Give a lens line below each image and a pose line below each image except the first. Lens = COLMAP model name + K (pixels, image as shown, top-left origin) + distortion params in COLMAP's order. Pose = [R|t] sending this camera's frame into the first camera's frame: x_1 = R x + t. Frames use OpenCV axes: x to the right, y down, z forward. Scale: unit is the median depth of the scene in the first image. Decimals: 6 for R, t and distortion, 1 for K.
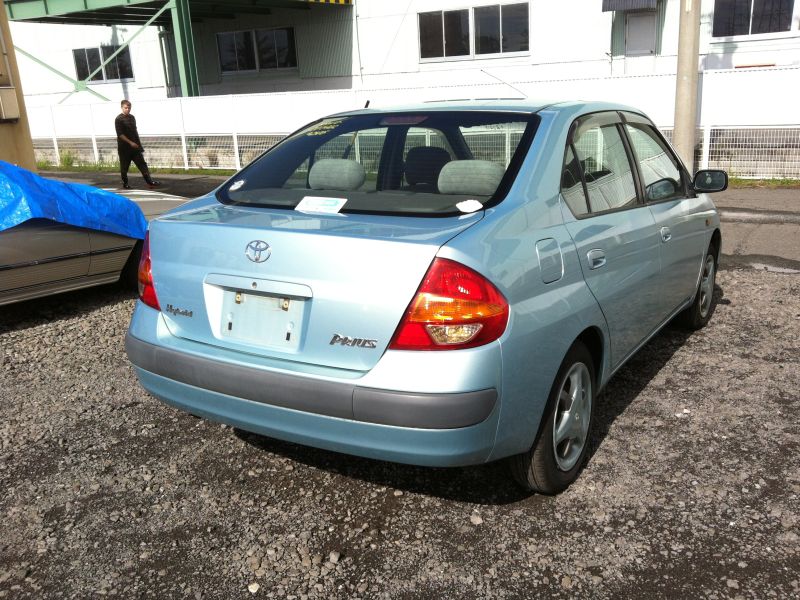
lens RADIAL K [[743.5, 0, 400.0], [0, 743.5, 300.0], [0, 0, 1]] dist [0.008879, -0.014638]
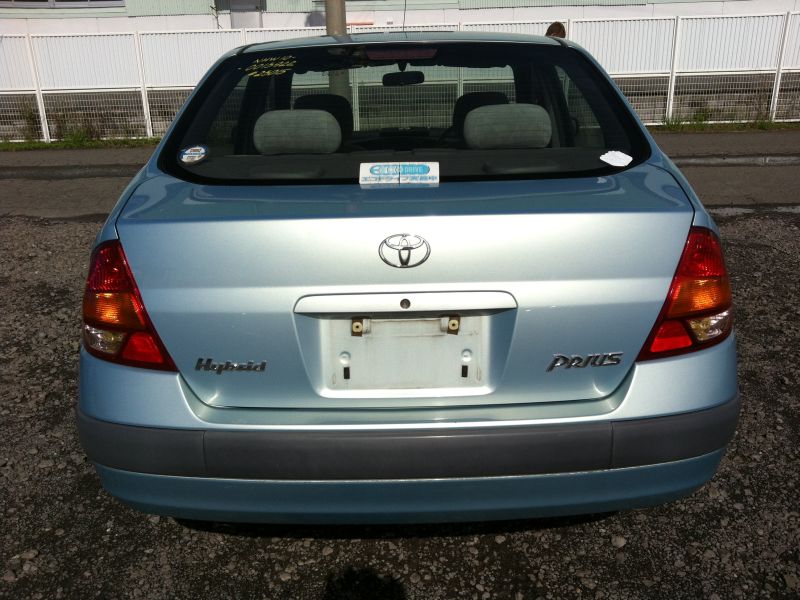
lens RADIAL K [[743.5, 0, 400.0], [0, 743.5, 300.0], [0, 0, 1]] dist [0.008879, -0.014638]
pose [[0.846772, -0.155668, 0.508670, -0.453848], [0.130625, 0.987795, 0.084846, -0.067312], [-0.515669, -0.005400, 0.856771, 0.394214]]
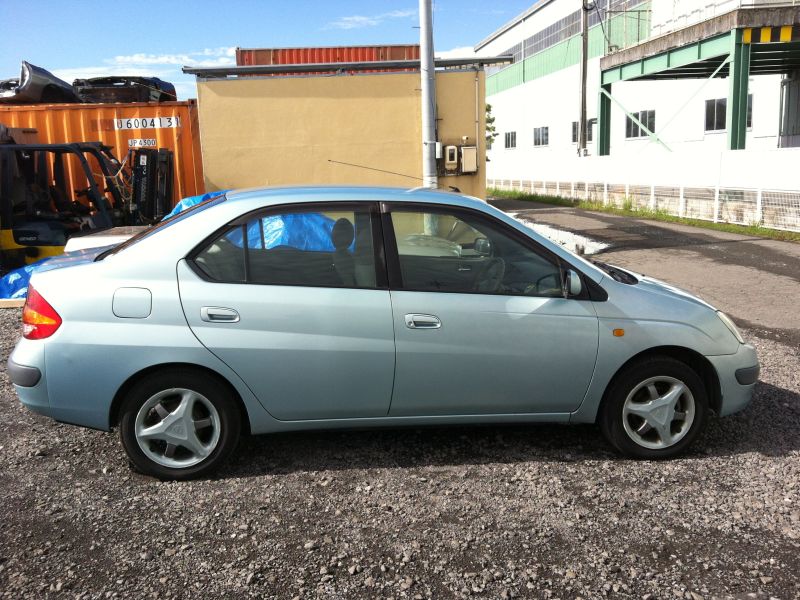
lens RADIAL K [[743.5, 0, 400.0], [0, 743.5, 300.0], [0, 0, 1]] dist [0.008879, -0.014638]
pose [[0.639937, 0.163884, -0.750748, 1.432739], [-0.204883, 0.978015, 0.038853, -0.197276], [0.740610, 0.128952, 0.659445, 0.392398]]
